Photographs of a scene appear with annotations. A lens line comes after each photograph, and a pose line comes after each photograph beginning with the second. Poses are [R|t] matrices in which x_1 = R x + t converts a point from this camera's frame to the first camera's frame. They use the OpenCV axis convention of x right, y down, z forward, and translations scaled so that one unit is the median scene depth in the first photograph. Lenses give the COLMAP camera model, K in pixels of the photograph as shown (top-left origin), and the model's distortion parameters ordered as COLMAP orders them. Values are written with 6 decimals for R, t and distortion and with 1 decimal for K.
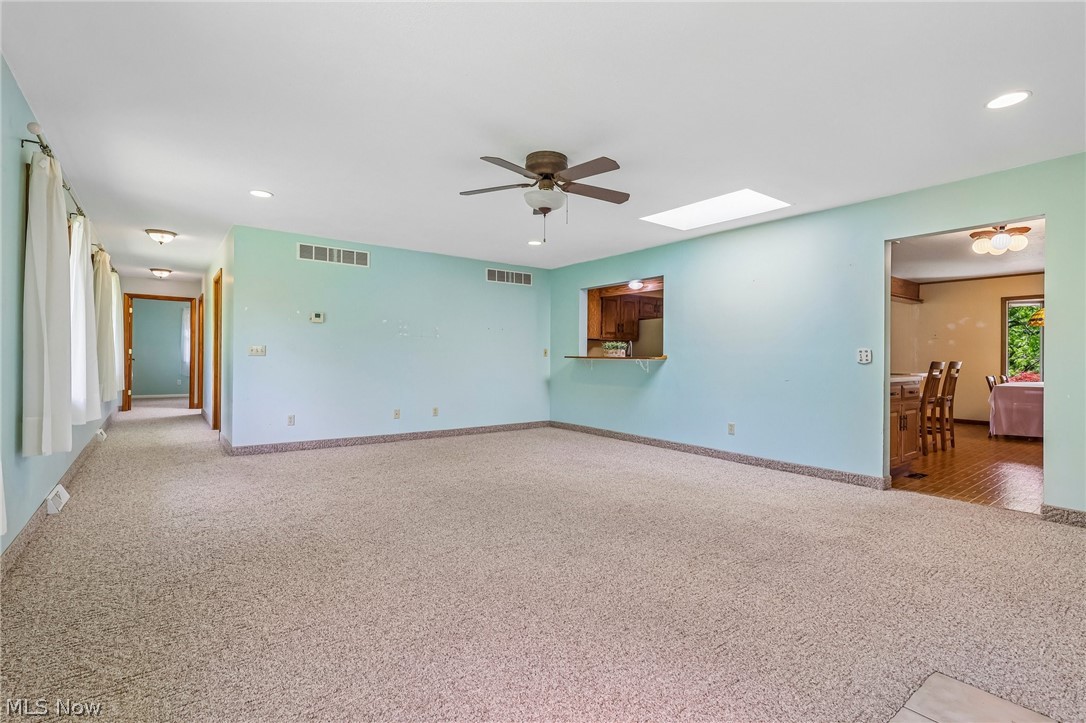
lens RADIAL K [[513.4, 0, 536.9], [0, 513.4, 355.5], [0, 0, 1]] dist [-0.000497, -0.000270]
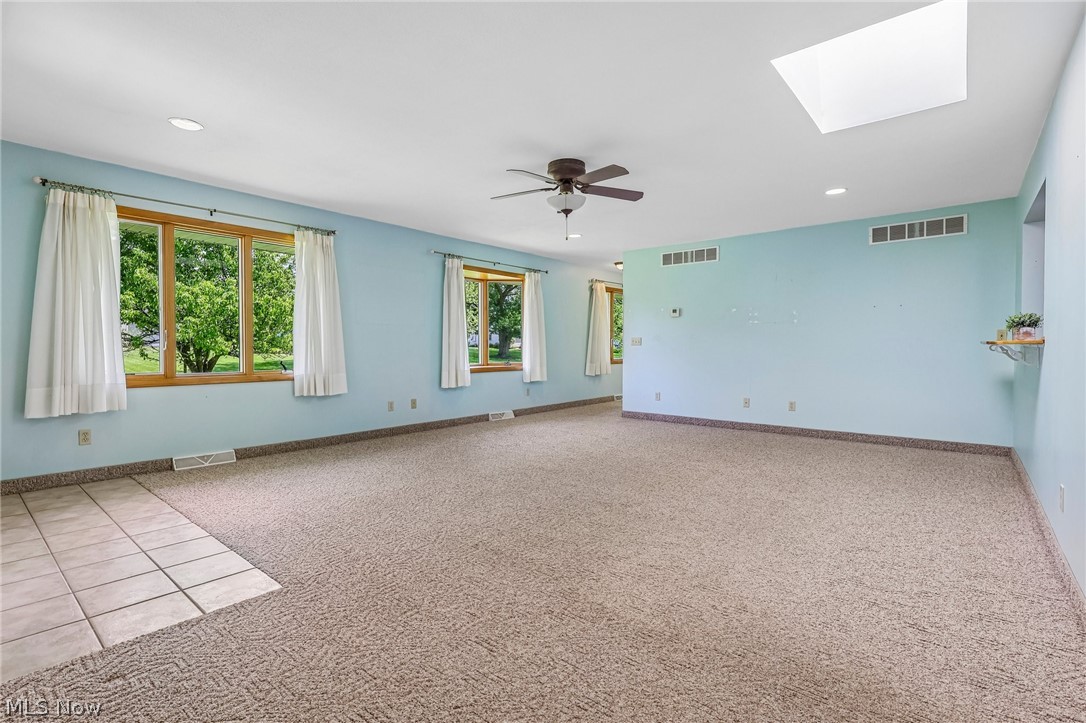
lens RADIAL K [[513.4, 0, 536.9], [0, 513.4, 355.5], [0, 0, 1]] dist [-0.000497, -0.000270]
pose [[0.220388, 0.003203, -0.975407, 0.652339], [0.002971, 0.999988, 0.003955, 0.019203], [0.975408, -0.003769, 0.220376, 0.420160]]
